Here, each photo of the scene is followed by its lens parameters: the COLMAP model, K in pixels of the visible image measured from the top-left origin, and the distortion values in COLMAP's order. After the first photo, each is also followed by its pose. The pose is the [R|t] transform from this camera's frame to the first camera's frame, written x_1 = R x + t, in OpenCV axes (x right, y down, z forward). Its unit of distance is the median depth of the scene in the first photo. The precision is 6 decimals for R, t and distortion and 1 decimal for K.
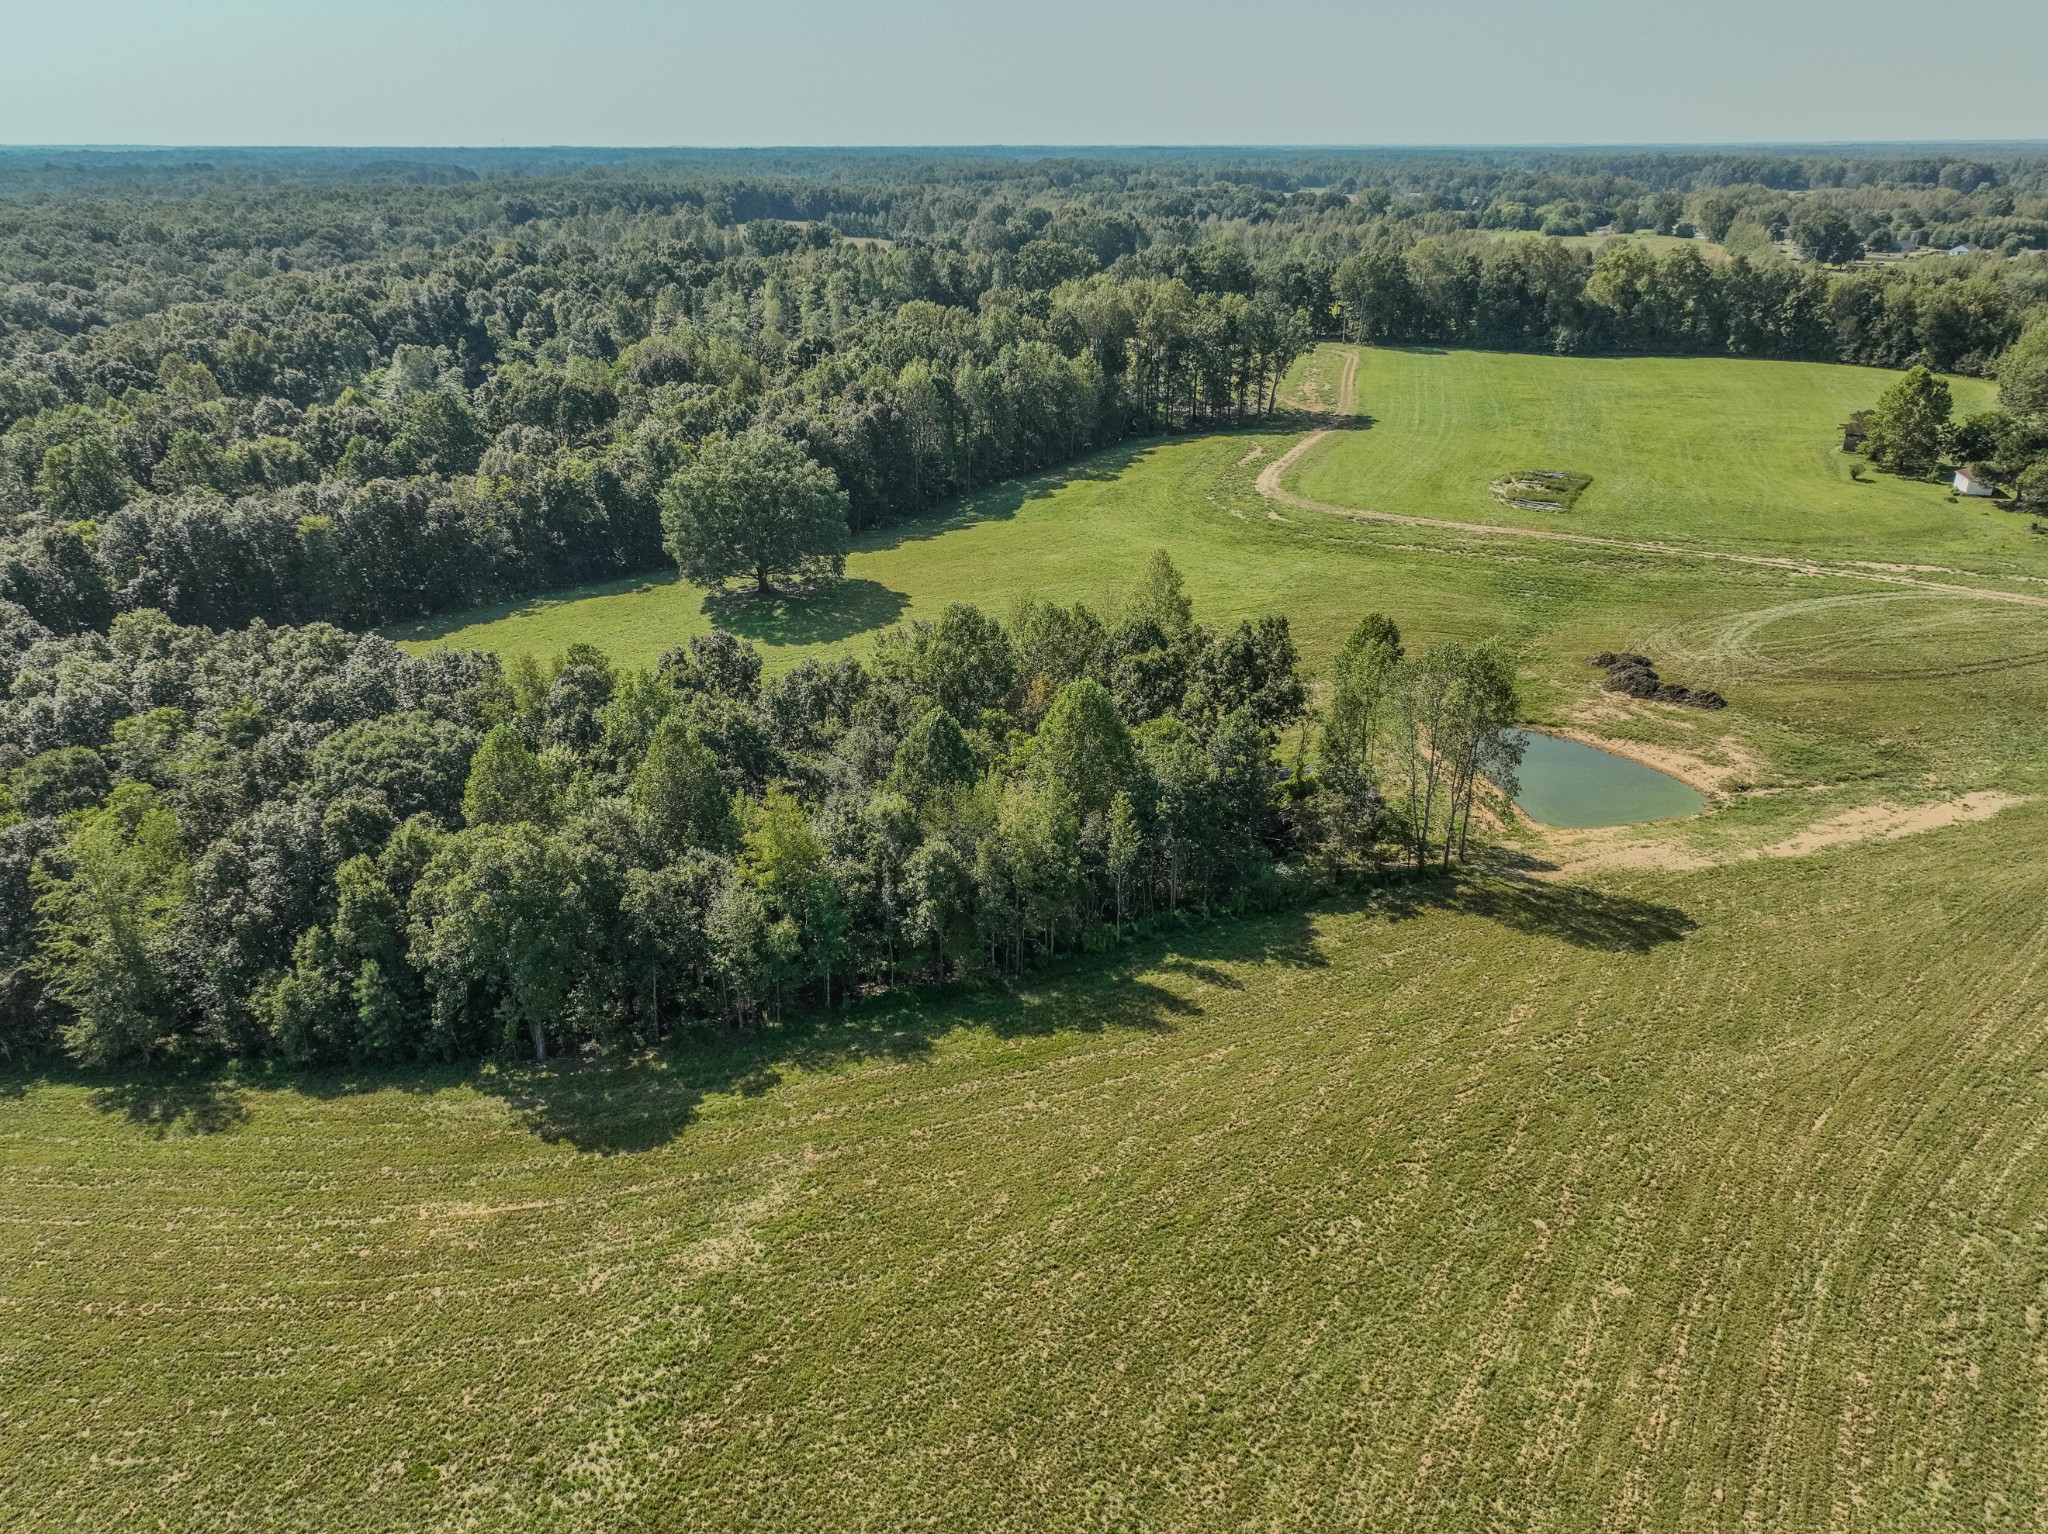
lens RADIAL K [[1422.1, 0, 1024.0], [0, 1422.1, 767.0], [0, 0, 1]] dist [0.005451, 0.006910]
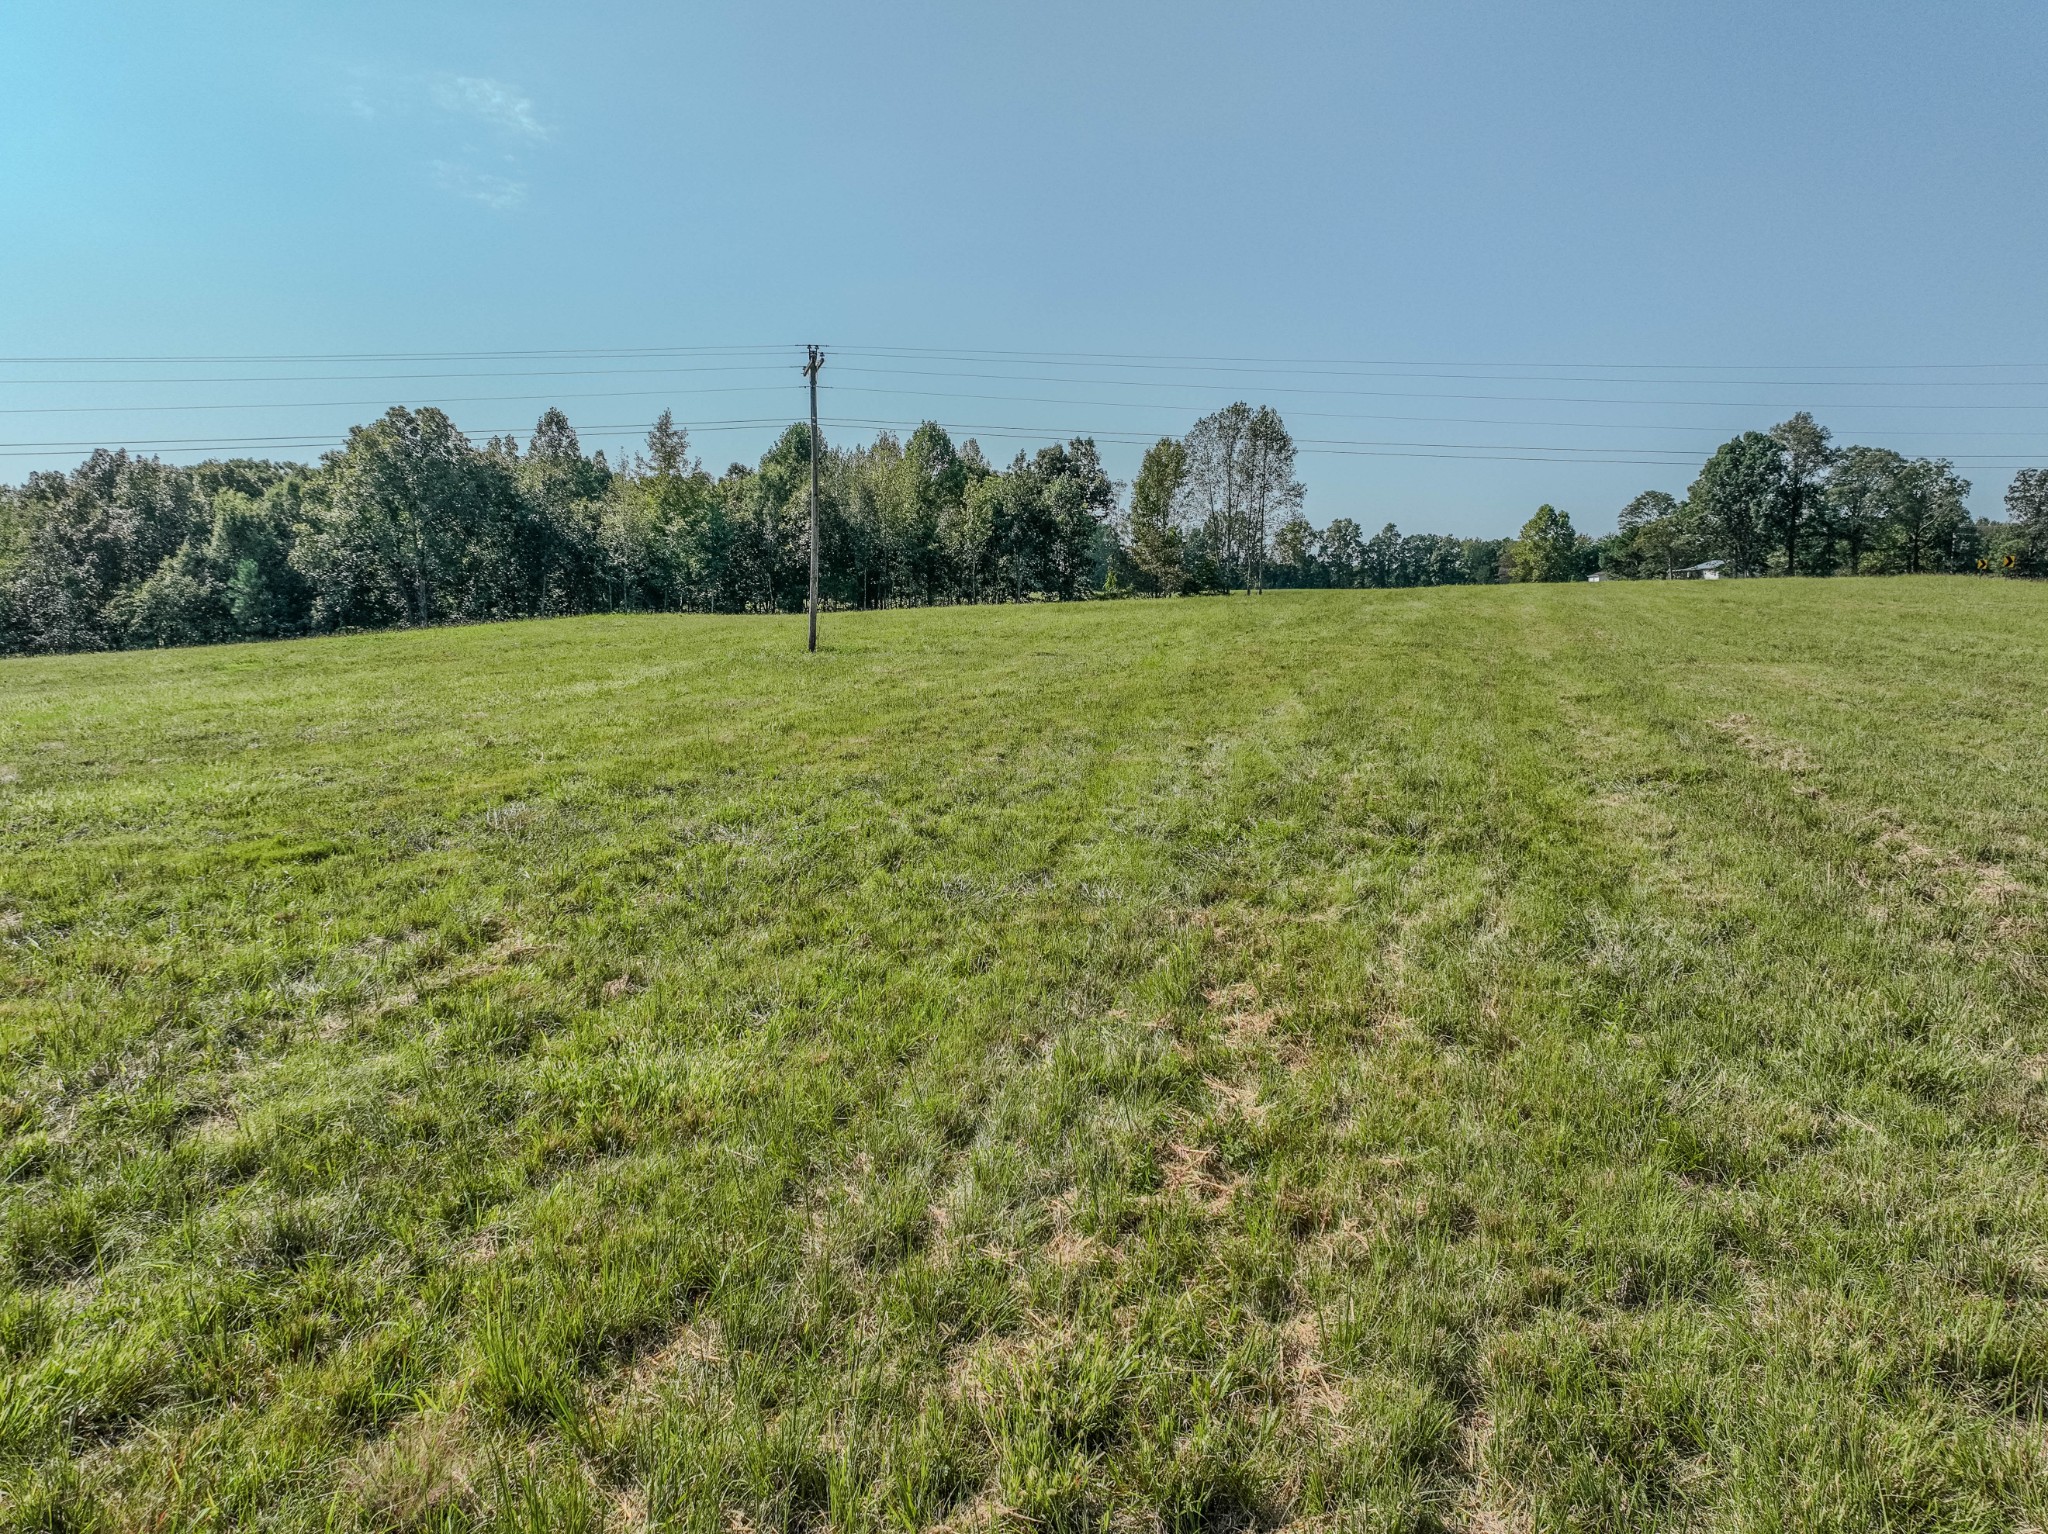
lens RADIAL K [[1440.5, 0, 1024.0], [0, 1440.5, 767.0], [0, 0, 1]] dist [-0.011089, 0.029225]
pose [[0.980083, -0.012371, 0.198201, -0.085629], [0.072799, 0.950960, -0.300625, 0.409573], [-0.184763, 0.309066, 0.932921, 0.002735]]
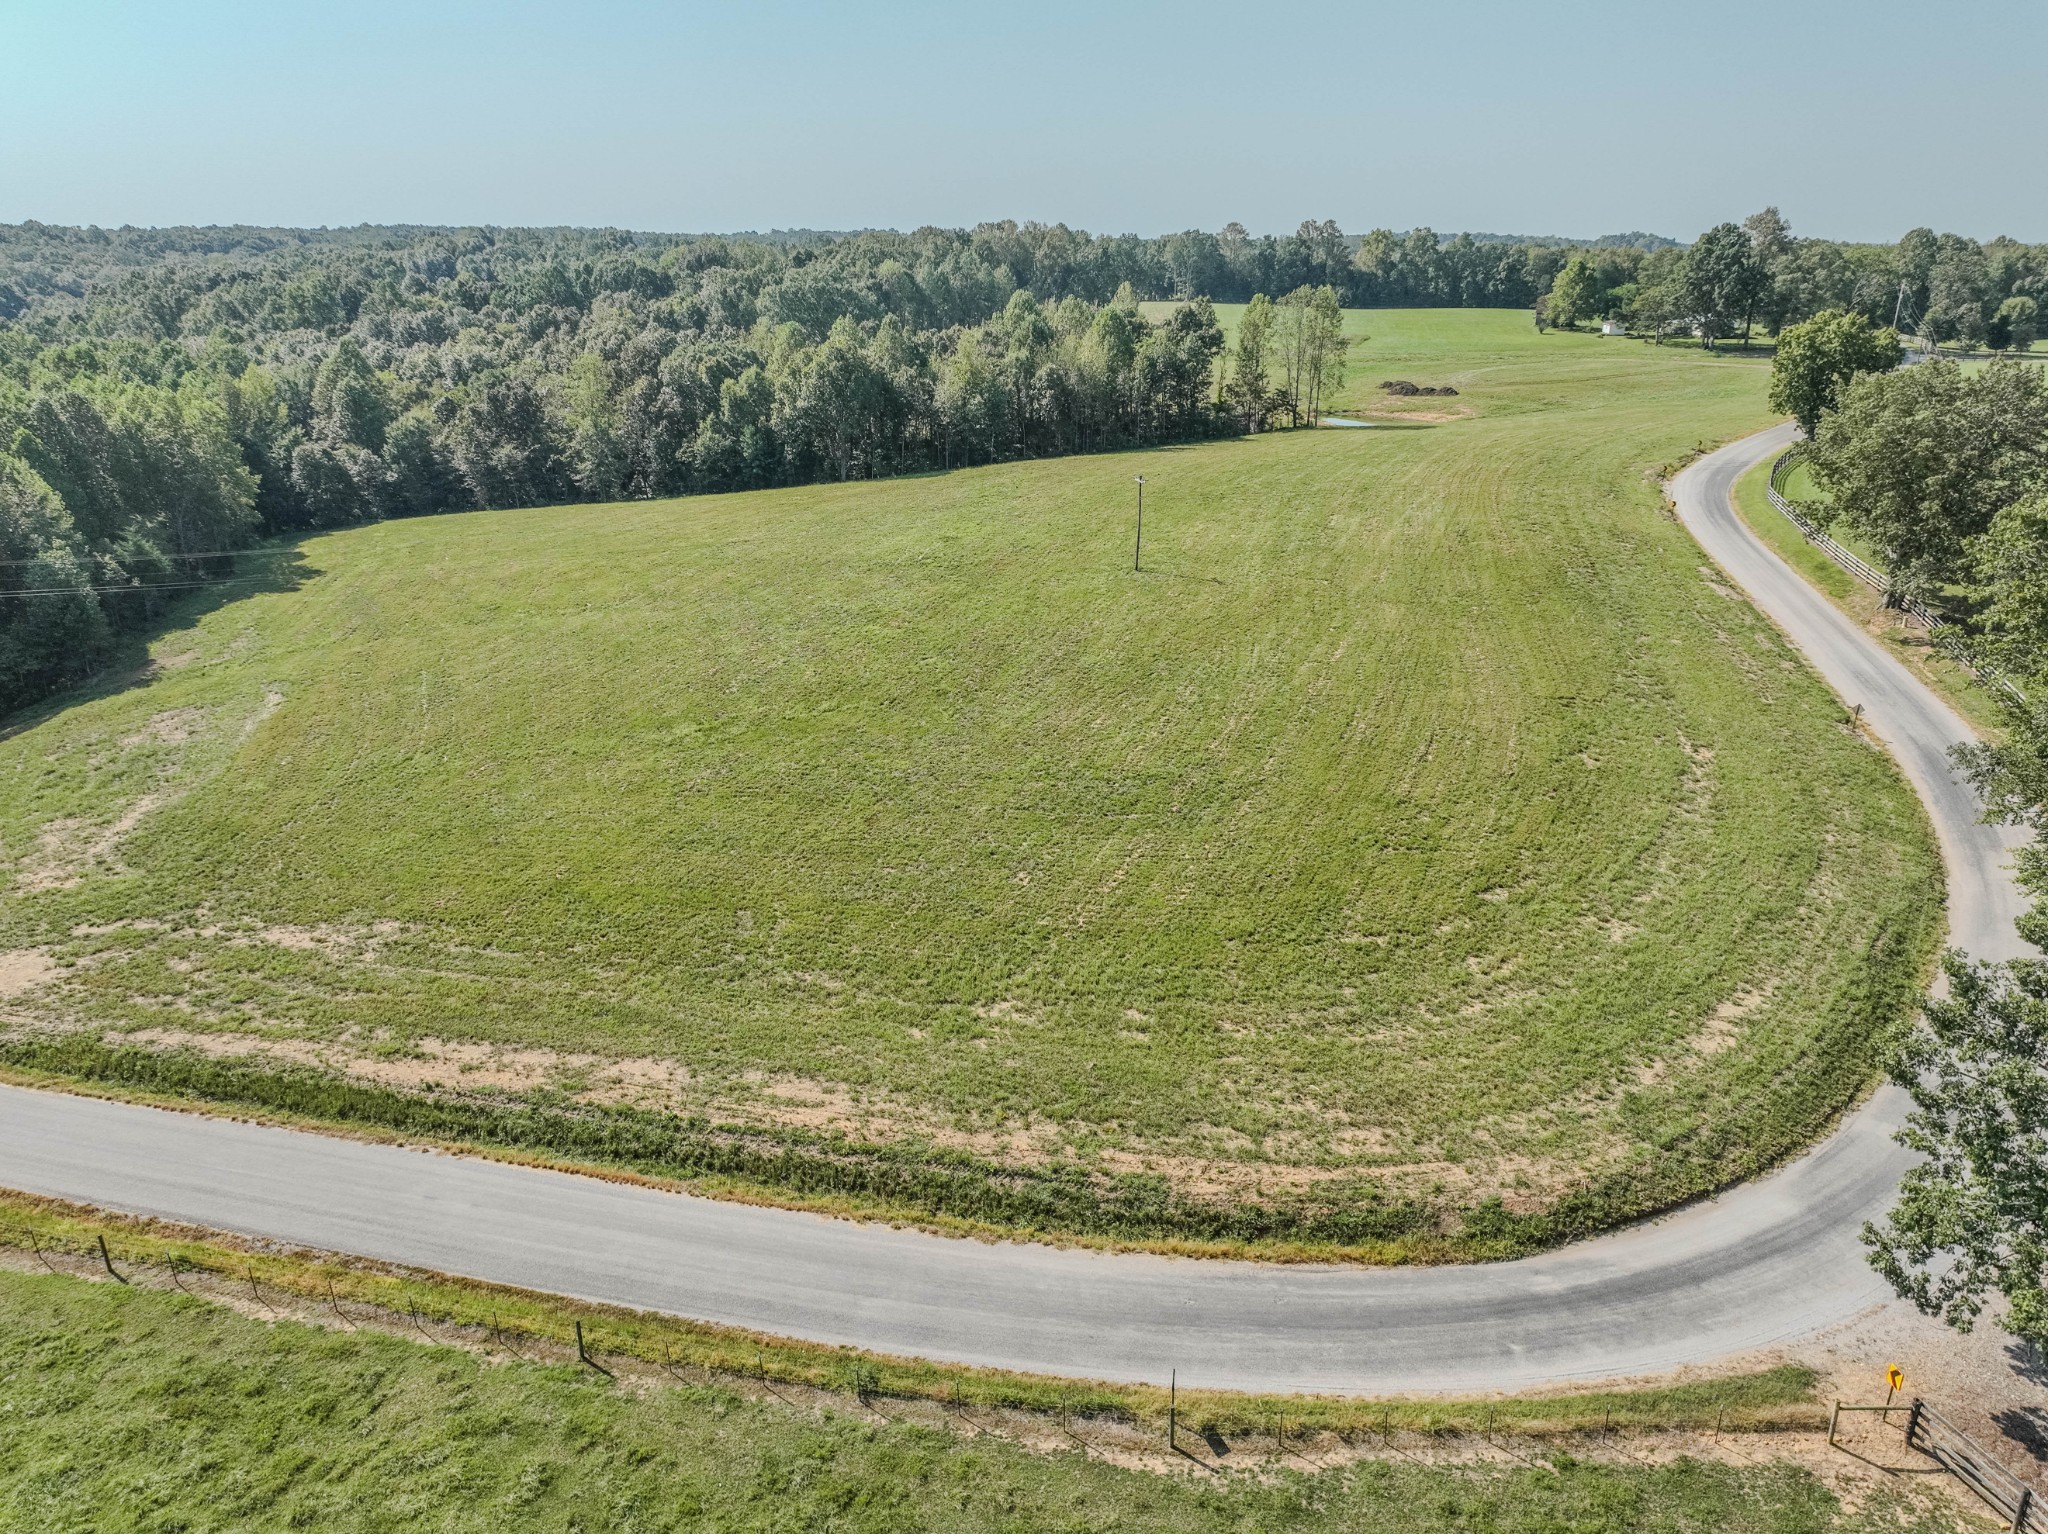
lens RADIAL K [[1440.5, 0, 1024.0], [0, 1440.5, 767.0], [0, 0, 1]] dist [-0.011089, 0.029225]
pose [[0.989846, -0.042802, 0.135547, -0.252357], [0.051363, 0.996858, -0.060304, 0.466488], [-0.132540, 0.066653, 0.988934, -0.558761]]
